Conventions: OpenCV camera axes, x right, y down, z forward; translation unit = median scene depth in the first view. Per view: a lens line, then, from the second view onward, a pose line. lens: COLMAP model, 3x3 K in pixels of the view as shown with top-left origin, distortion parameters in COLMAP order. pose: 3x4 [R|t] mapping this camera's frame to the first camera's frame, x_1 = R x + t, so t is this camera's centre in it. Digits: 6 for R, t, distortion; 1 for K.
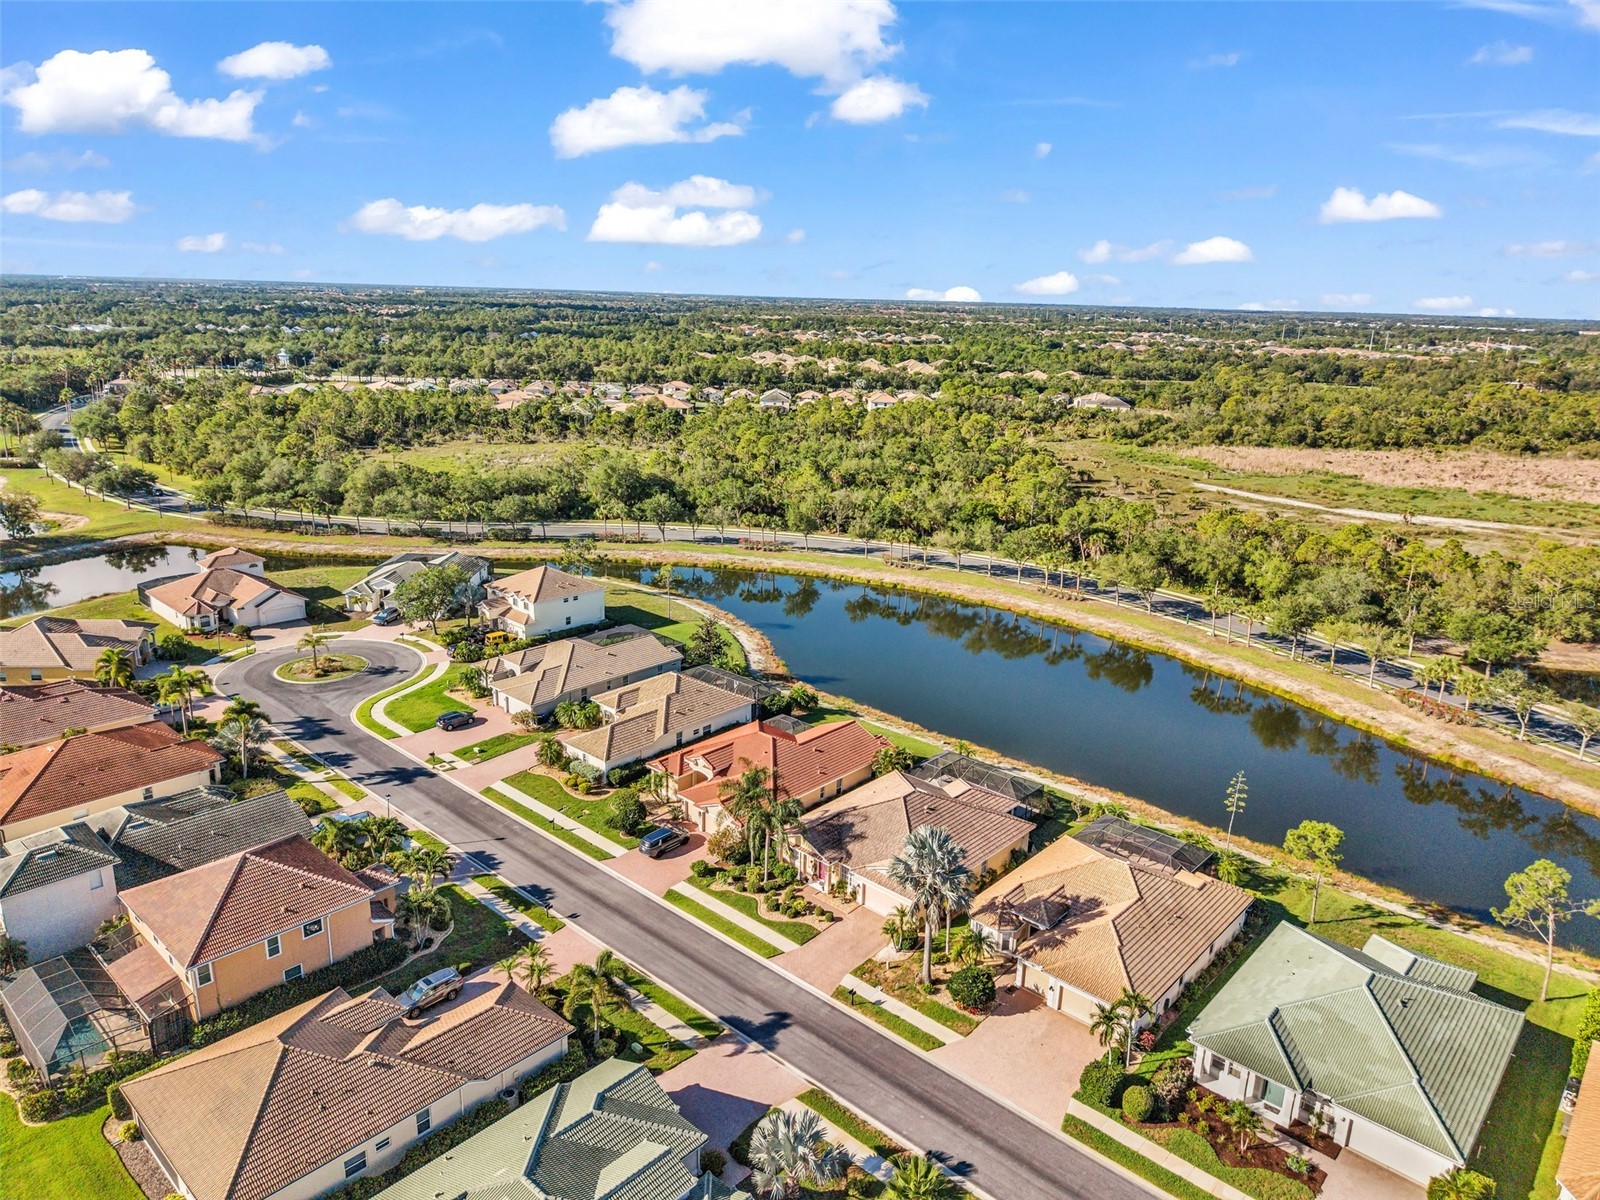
lens RADIAL K [[1067.9, 0, 800.0], [0, 1067.9, 600.0], [0, 0, 1]] dist [0.007795, -0.007607]
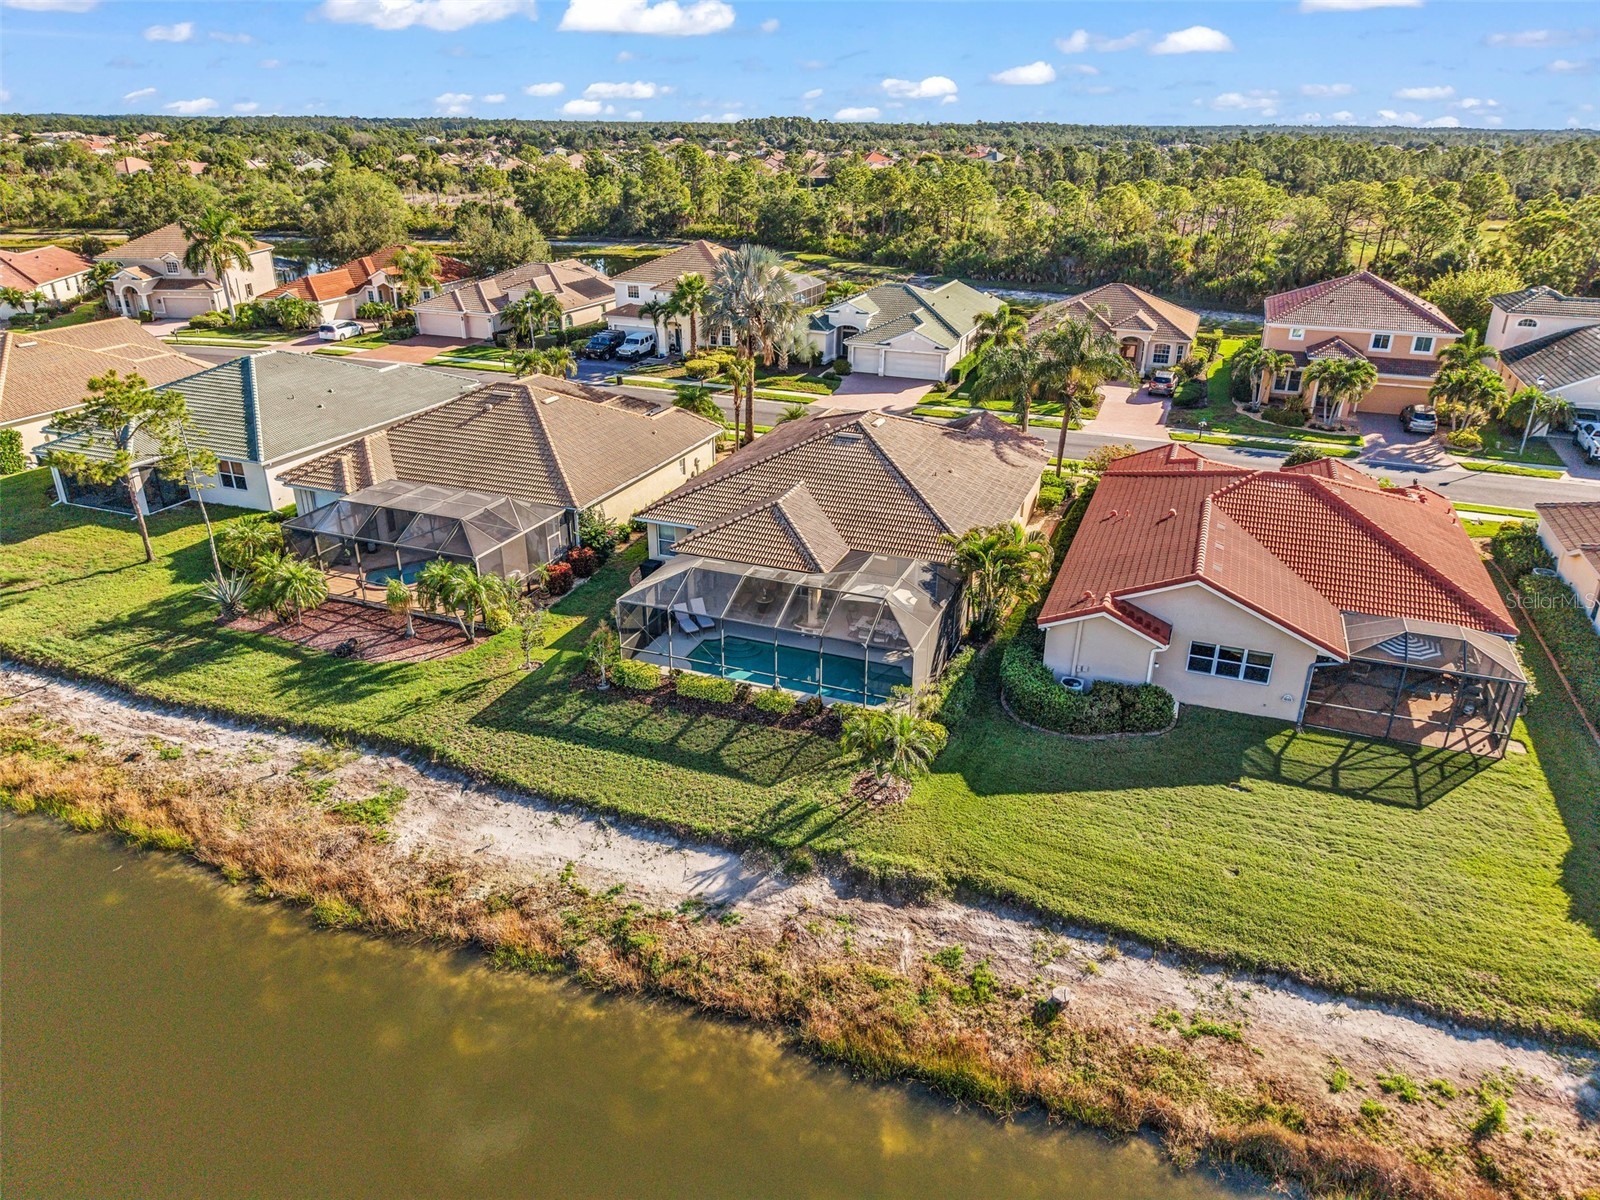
lens RADIAL K [[1095.3, 0, 800.9], [0, 1095.3, 557.1], [0, 0, 1]] dist [0.004492, 0.004888]
pose [[-0.931110, 0.105919, -0.349022, 0.294062], [-0.126898, 0.803052, 0.582241, -0.073407], [0.341953, 0.586420, -0.734289, 1.259593]]
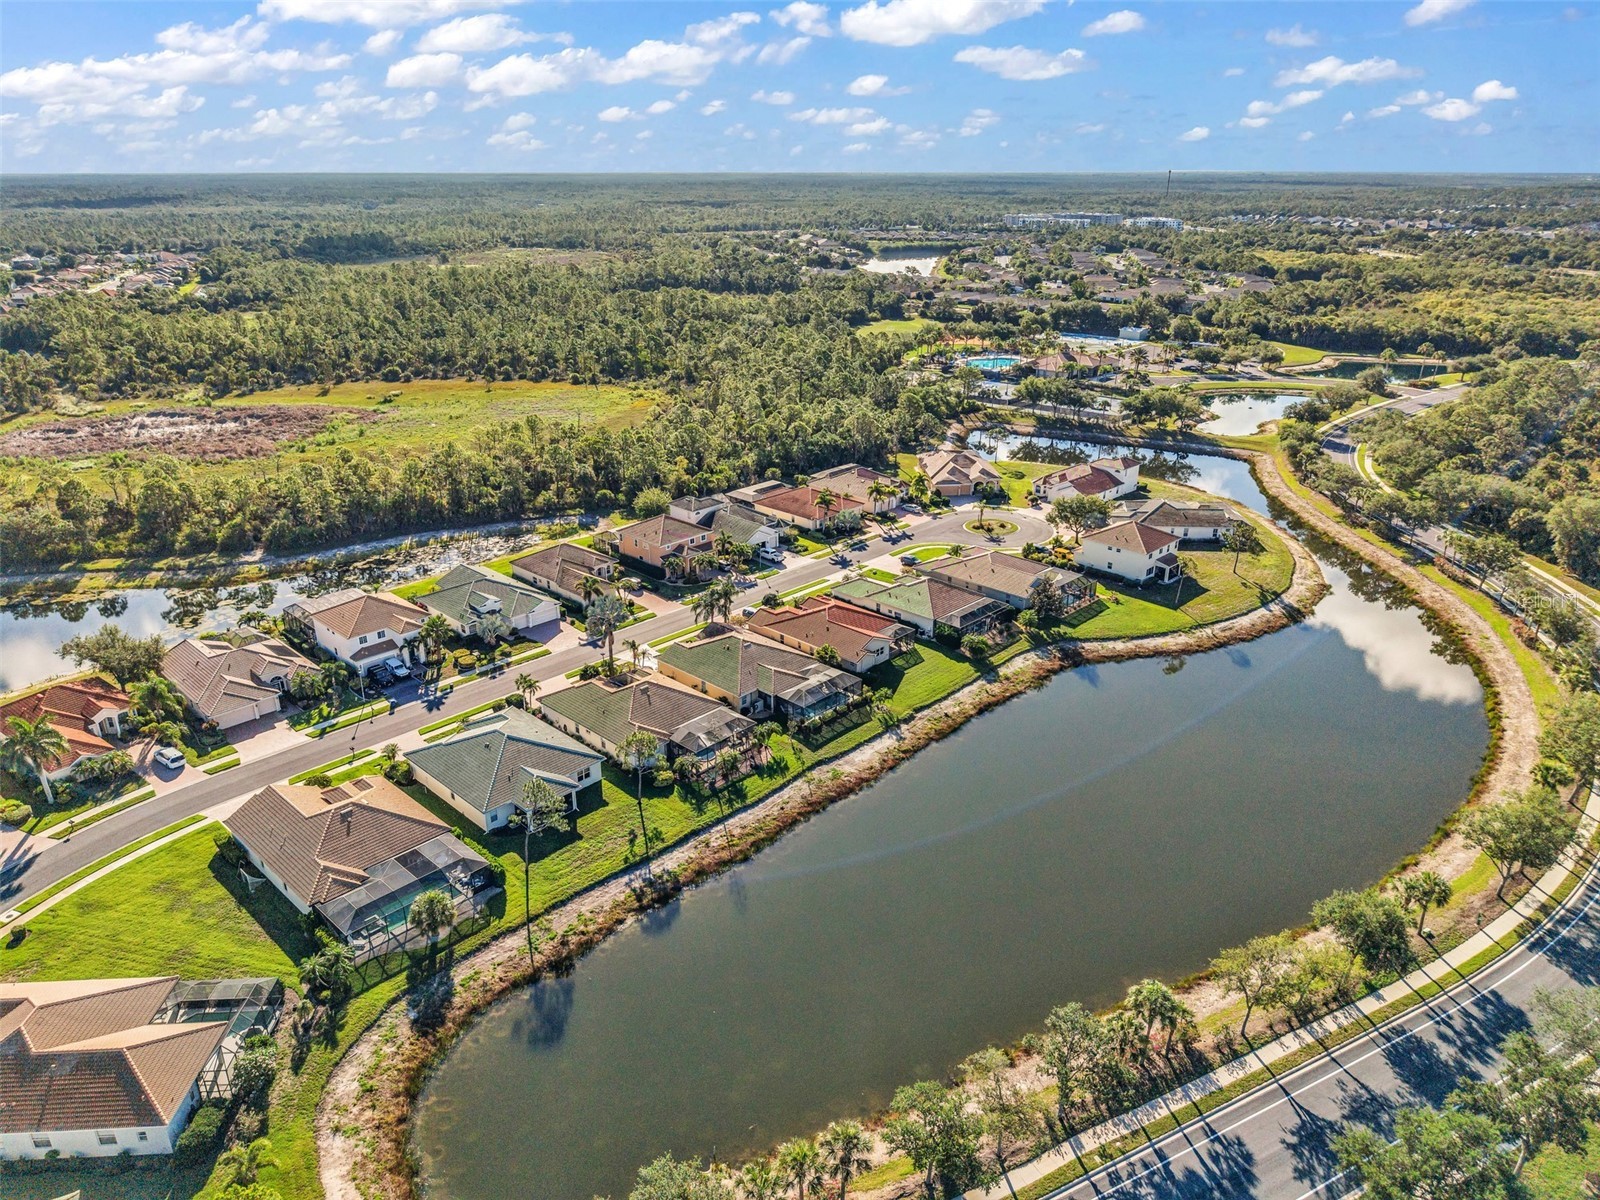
lens RADIAL K [[1050.7, 0, 800.0], [0, 1050.7, 600.0], [0, 0, 1]] dist [0.076719, -0.000975]
pose [[-0.021412, 0.349271, -0.936777, 1.365487], [-0.273024, 0.899334, 0.341551, -0.380628], [0.961769, 0.263076, 0.076103, 0.832396]]
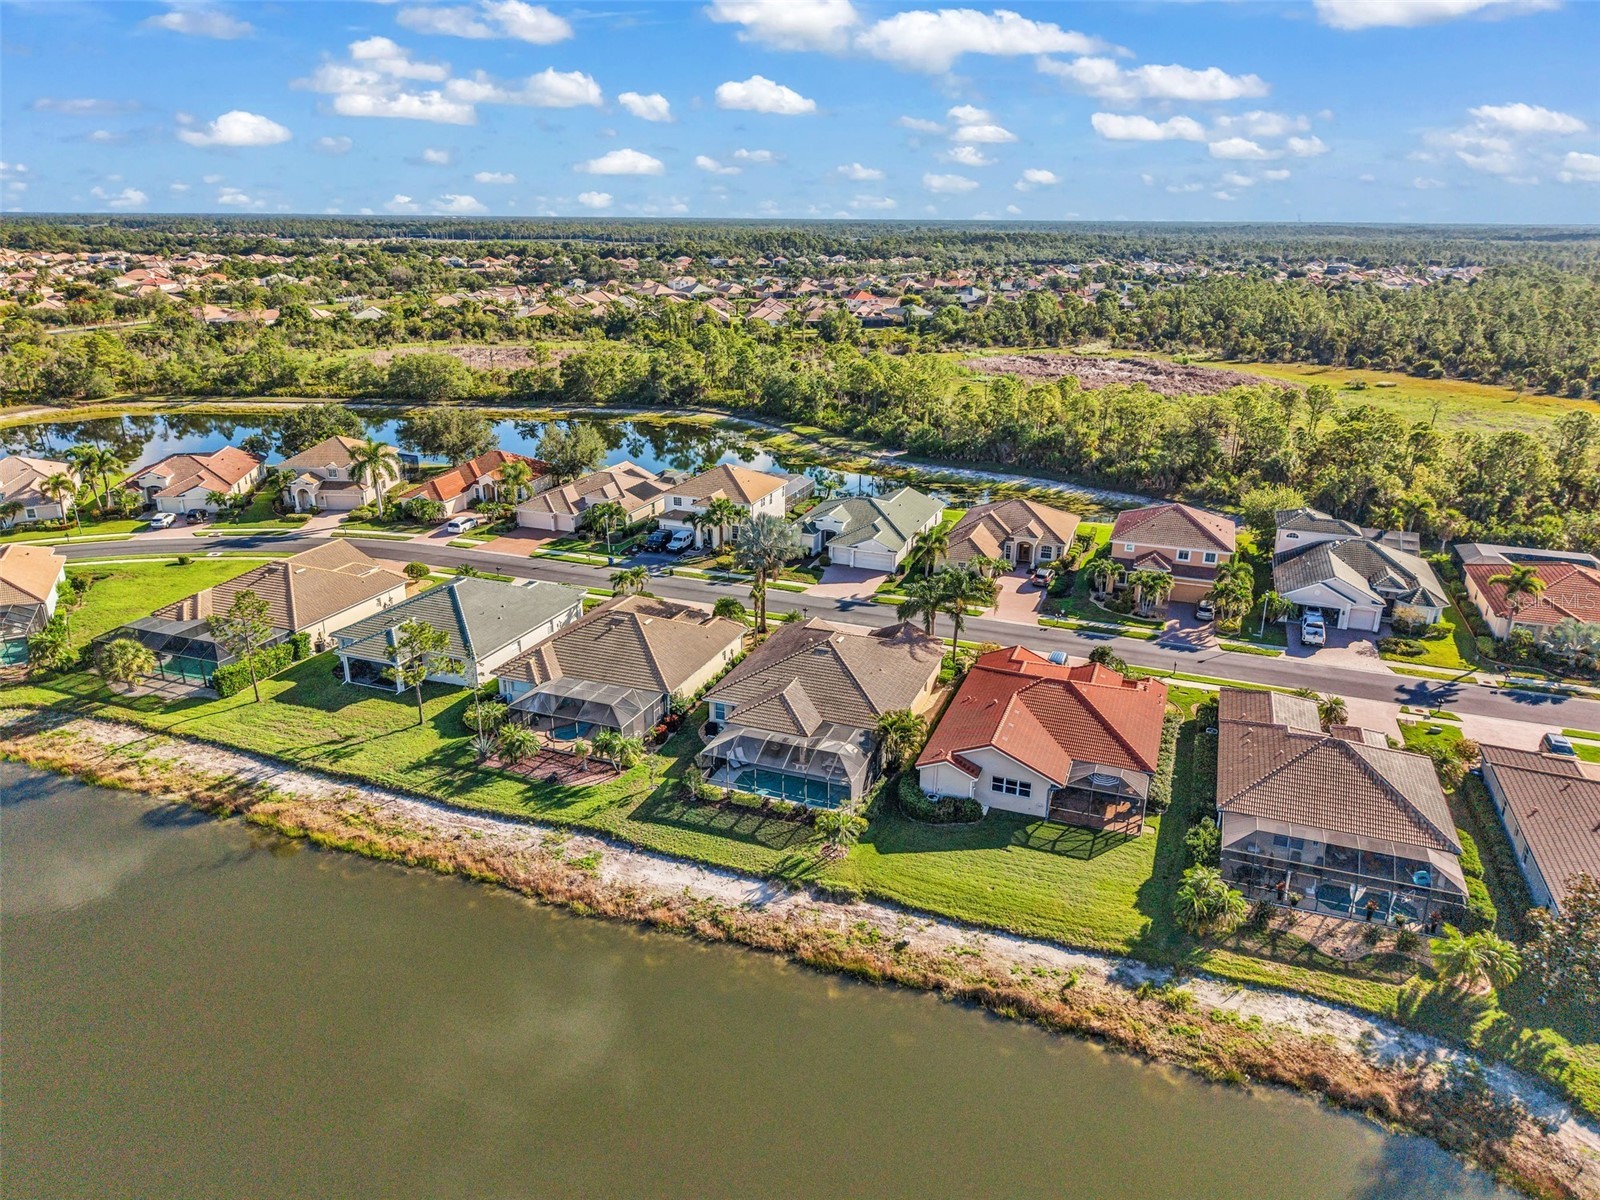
lens RADIAL K [[1088.1, 0, 802.5], [0, 1088.1, 557.8], [0, 0, 1]] dist [0.073478, -0.123411]
pose [[-0.929408, 0.082202, -0.359782, 0.412030], [-0.127651, 0.843101, 0.522385, -0.335011], [0.346273, 0.531436, -0.773092, 1.488568]]
